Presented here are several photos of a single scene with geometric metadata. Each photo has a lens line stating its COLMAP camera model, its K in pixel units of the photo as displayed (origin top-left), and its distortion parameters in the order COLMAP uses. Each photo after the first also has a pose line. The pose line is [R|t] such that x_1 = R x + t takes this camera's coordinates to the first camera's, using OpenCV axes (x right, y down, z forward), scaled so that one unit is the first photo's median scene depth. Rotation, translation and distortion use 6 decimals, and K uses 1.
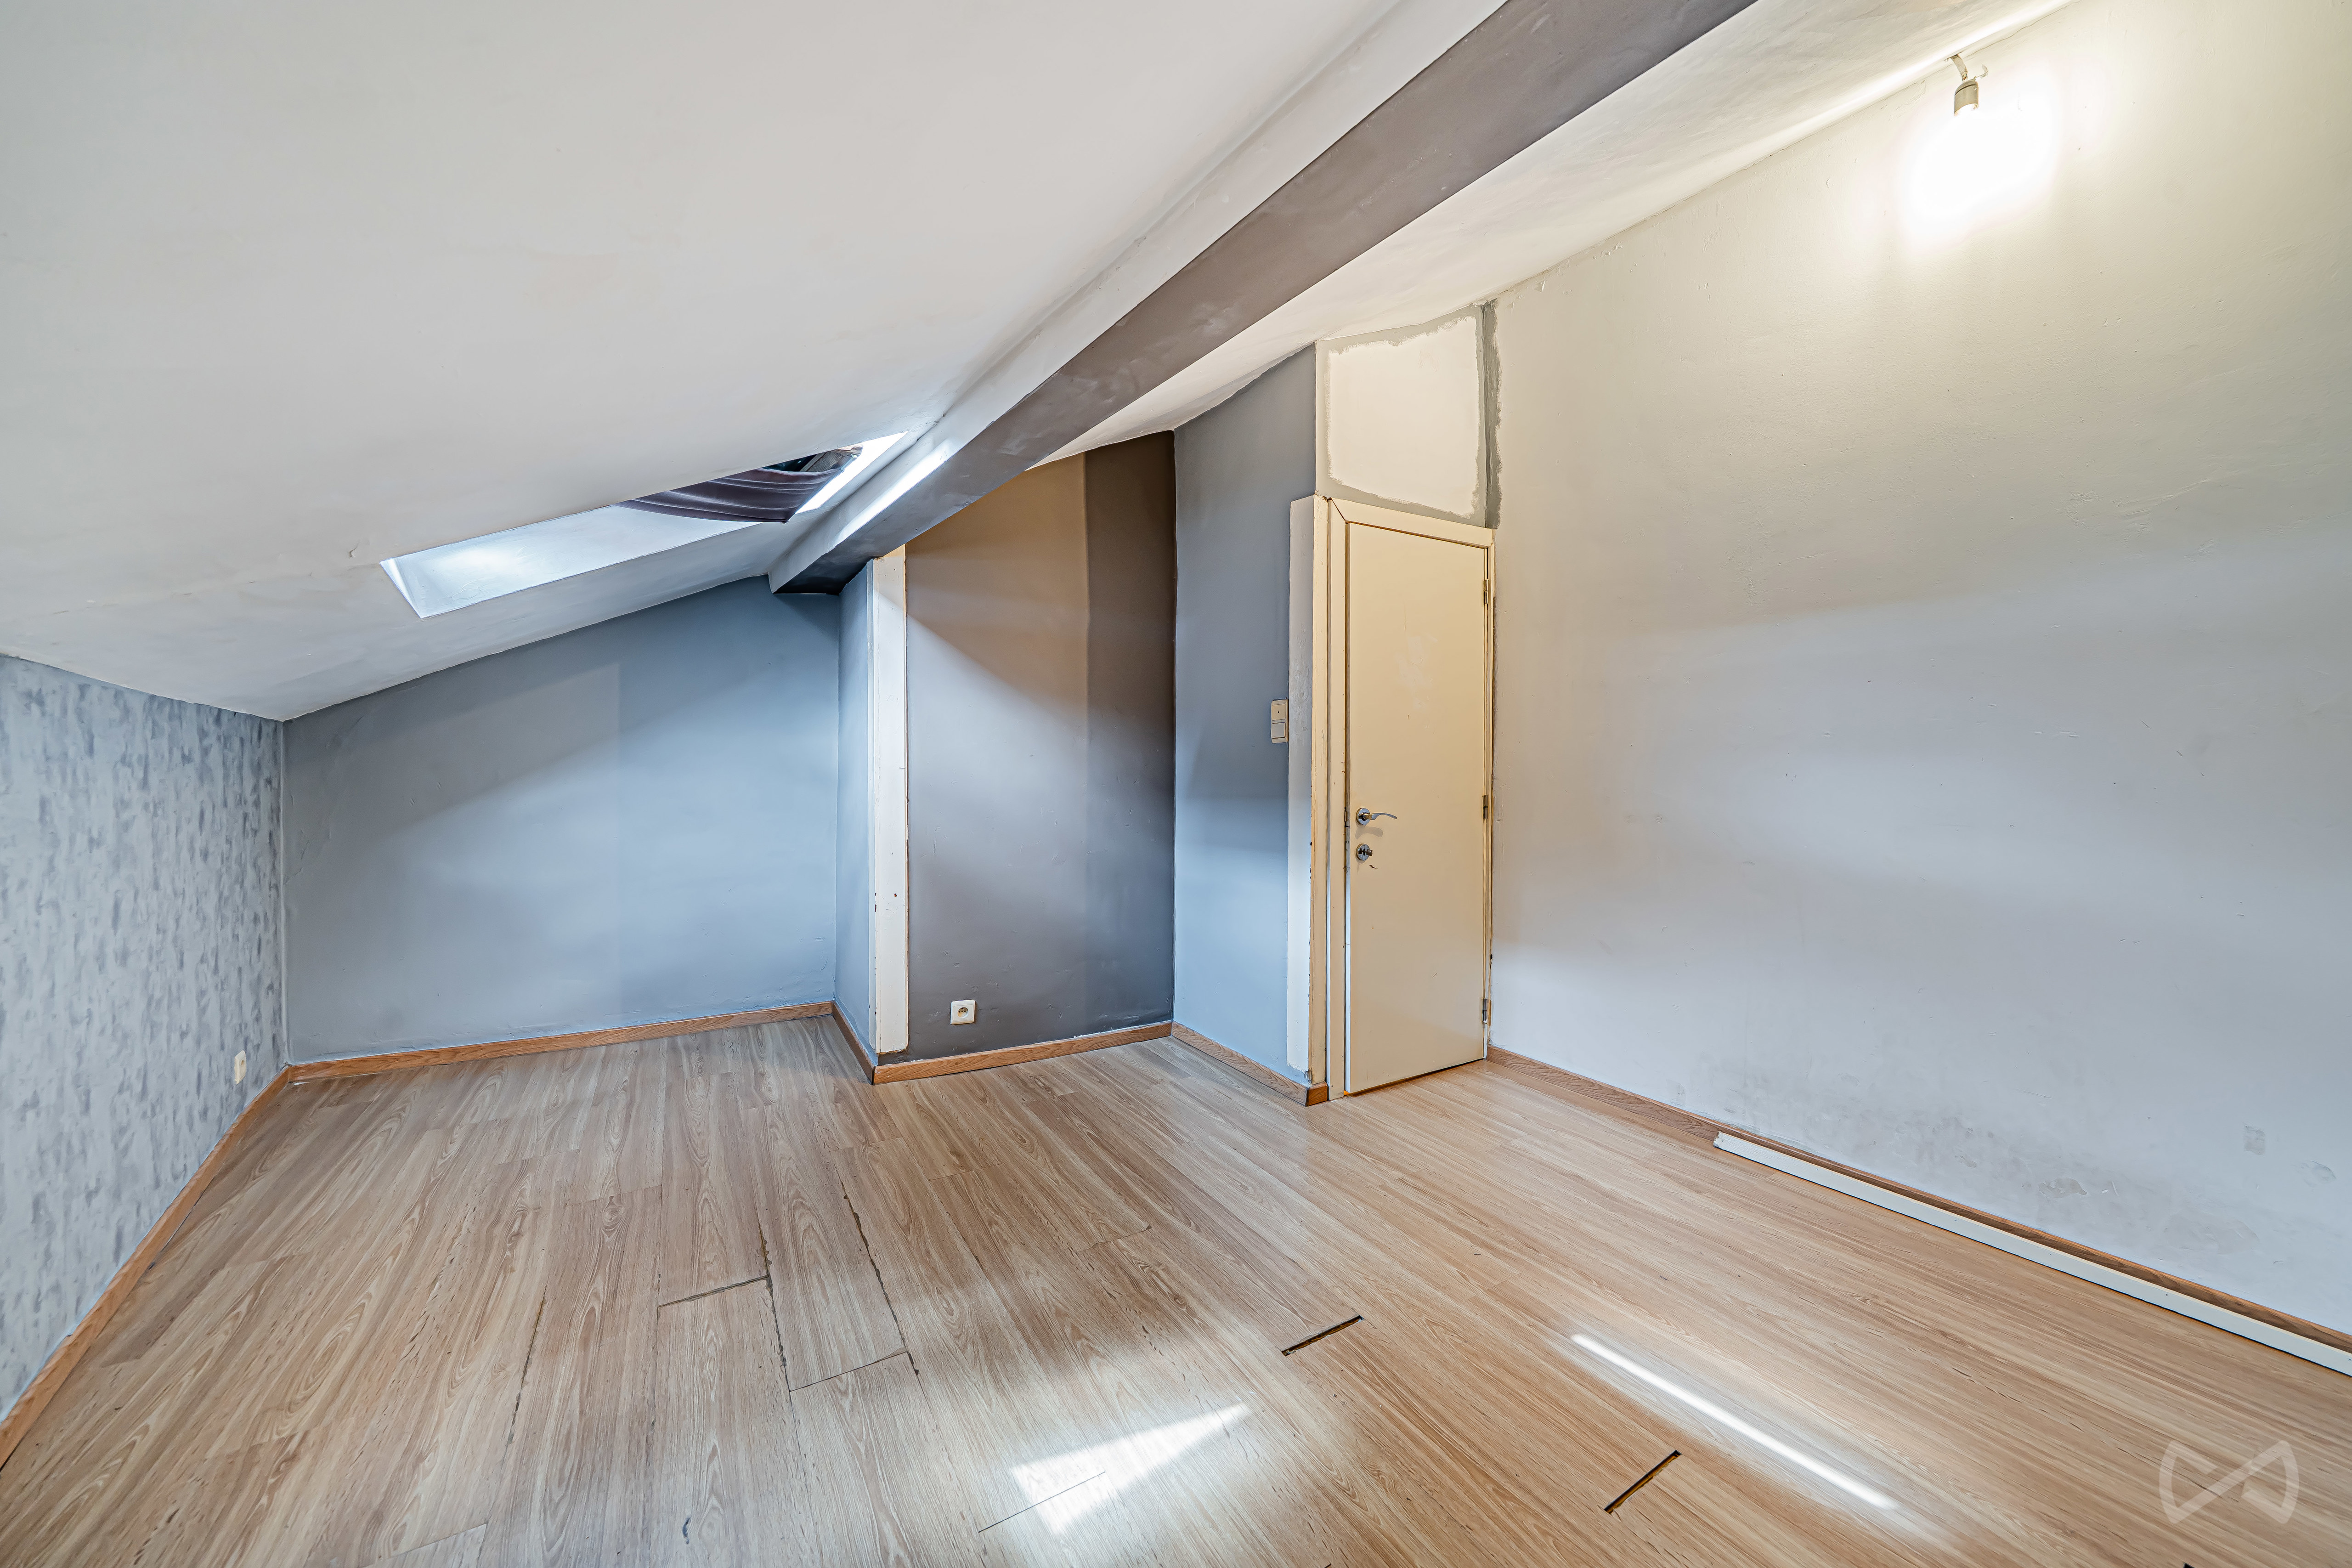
lens RADIAL K [[819.7, 0, 1170.3], [0, 819.7, 781.4], [0, 0, 1]] dist [-0.002775, -0.000100]
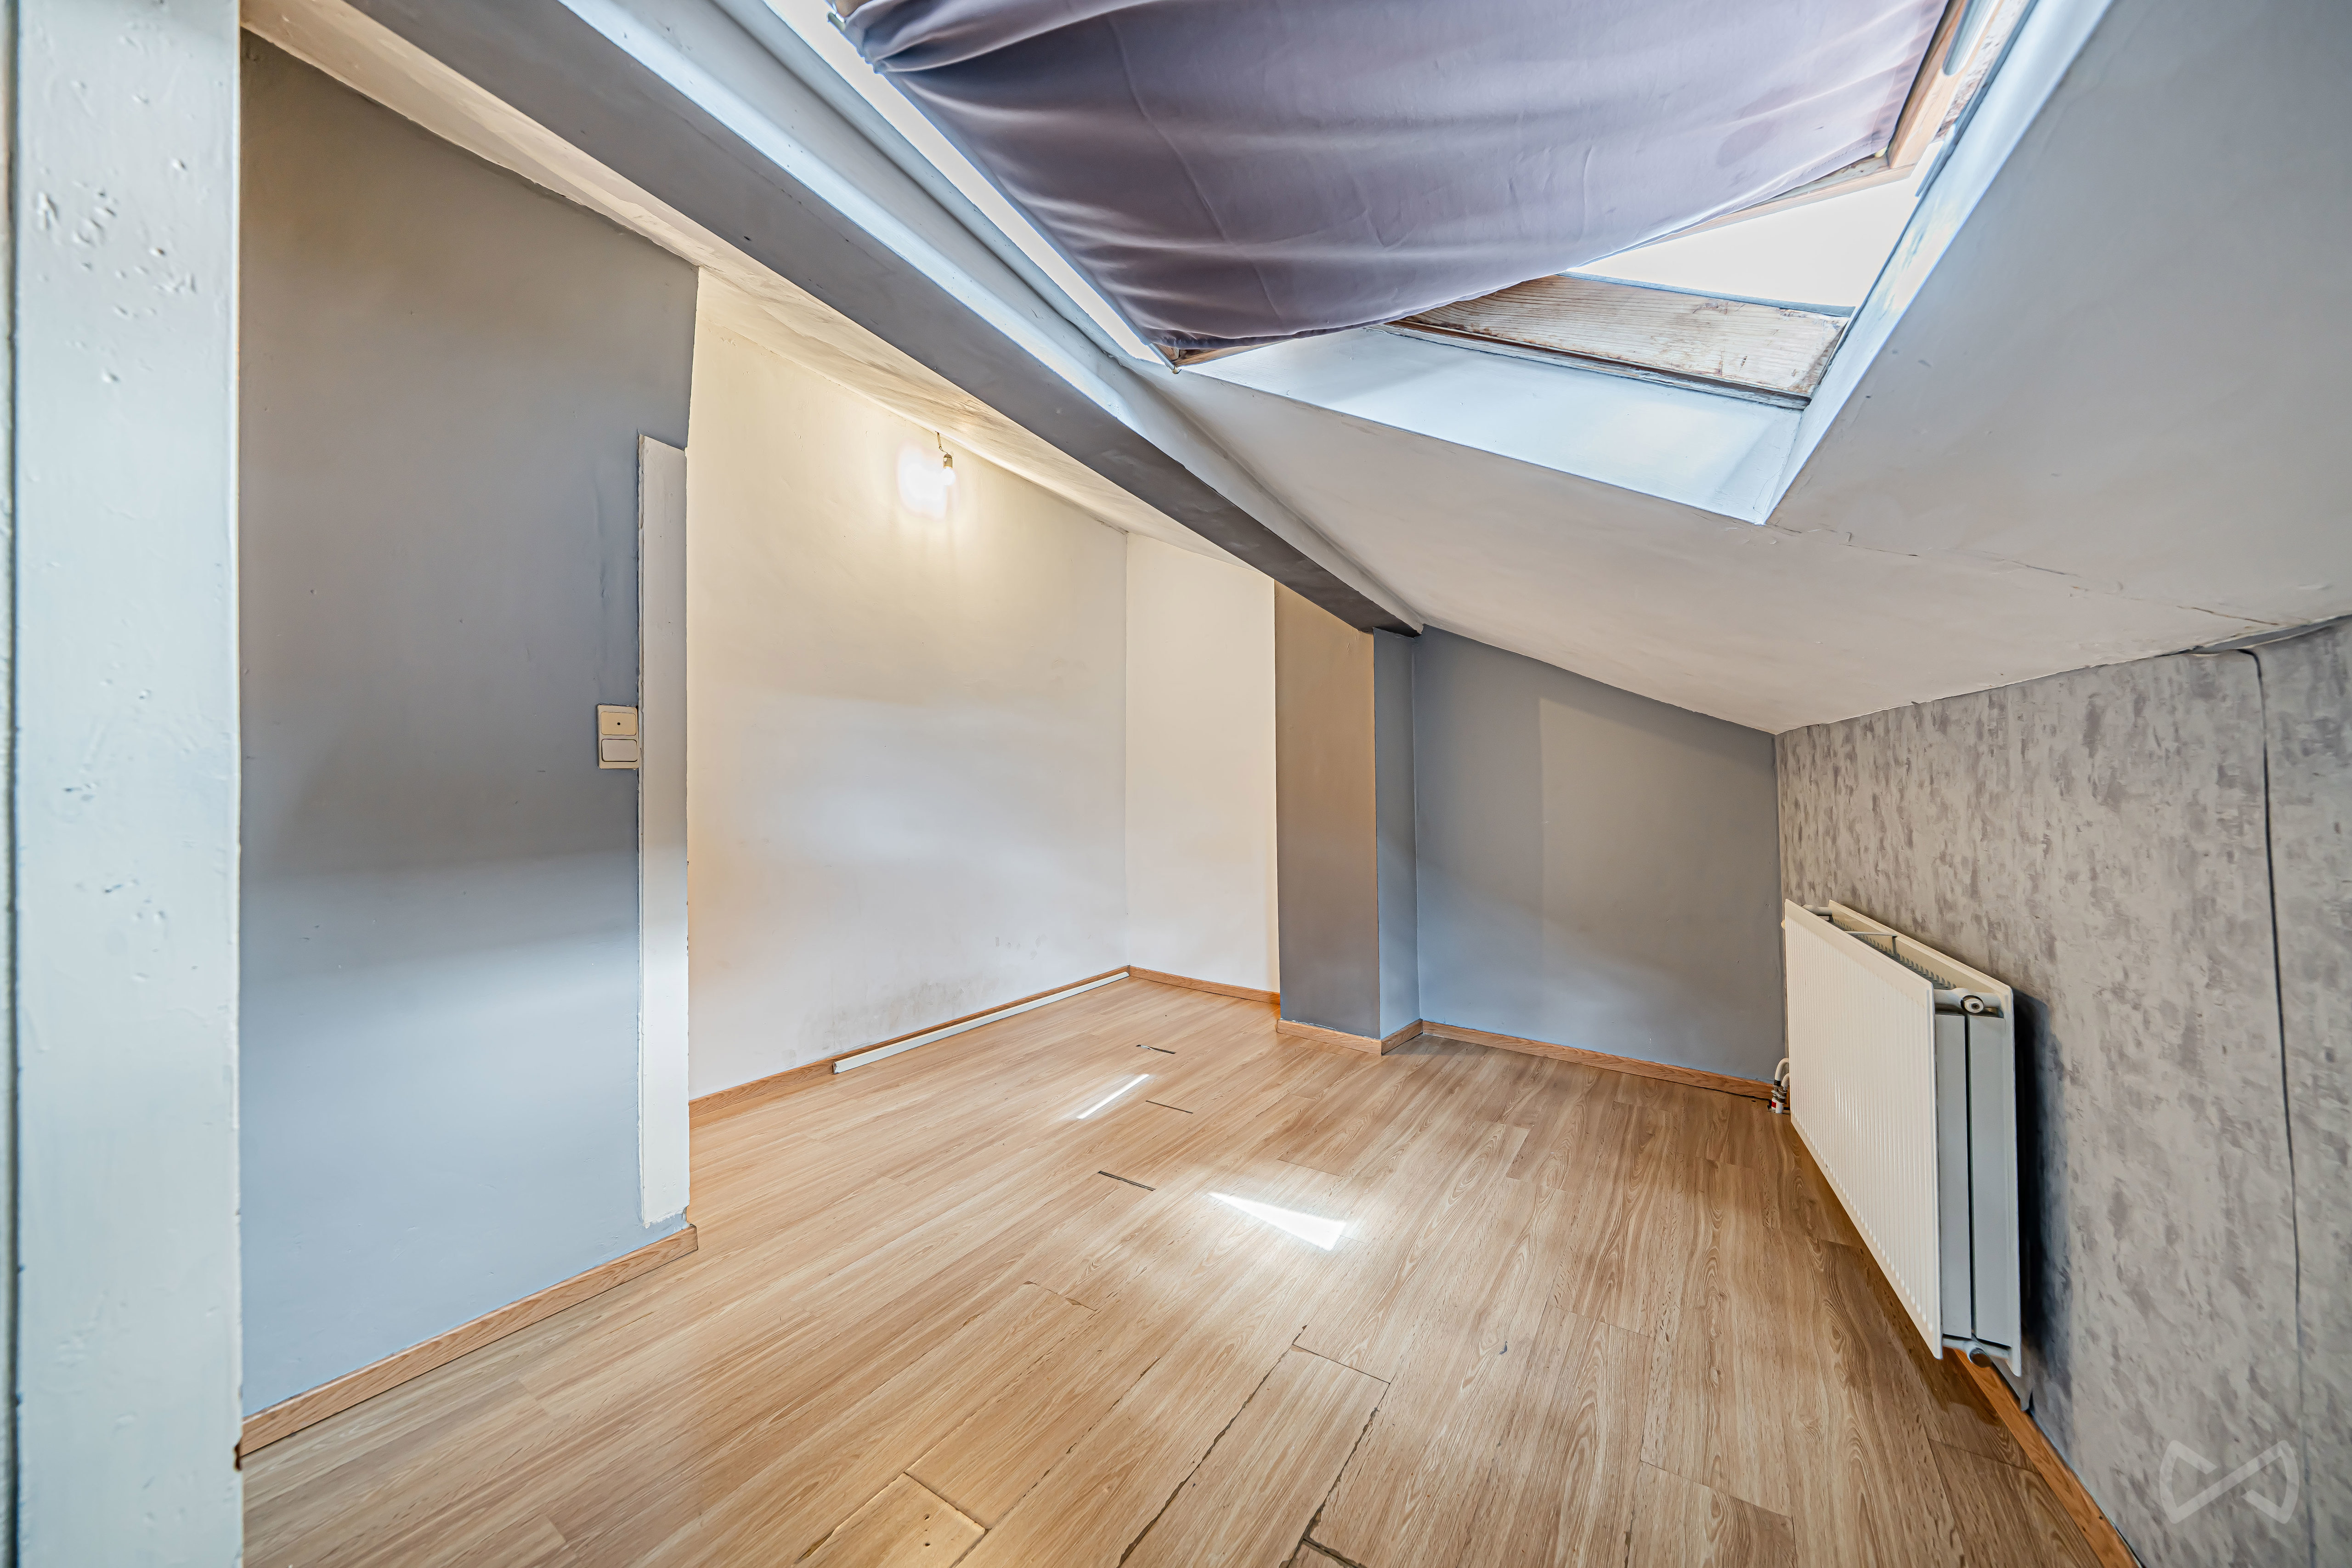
lens RADIAL K [[819.7, 0, 1171.3], [0, 819.7, 777.4], [0, 0, 1]] dist [-0.002775, -0.000100]
pose [[-0.420321, 0.016434, 0.907227, -0.853491], [0.024485, 0.999677, -0.006764, -0.029927], [-0.907045, 0.019371, -0.420588, 1.088041]]
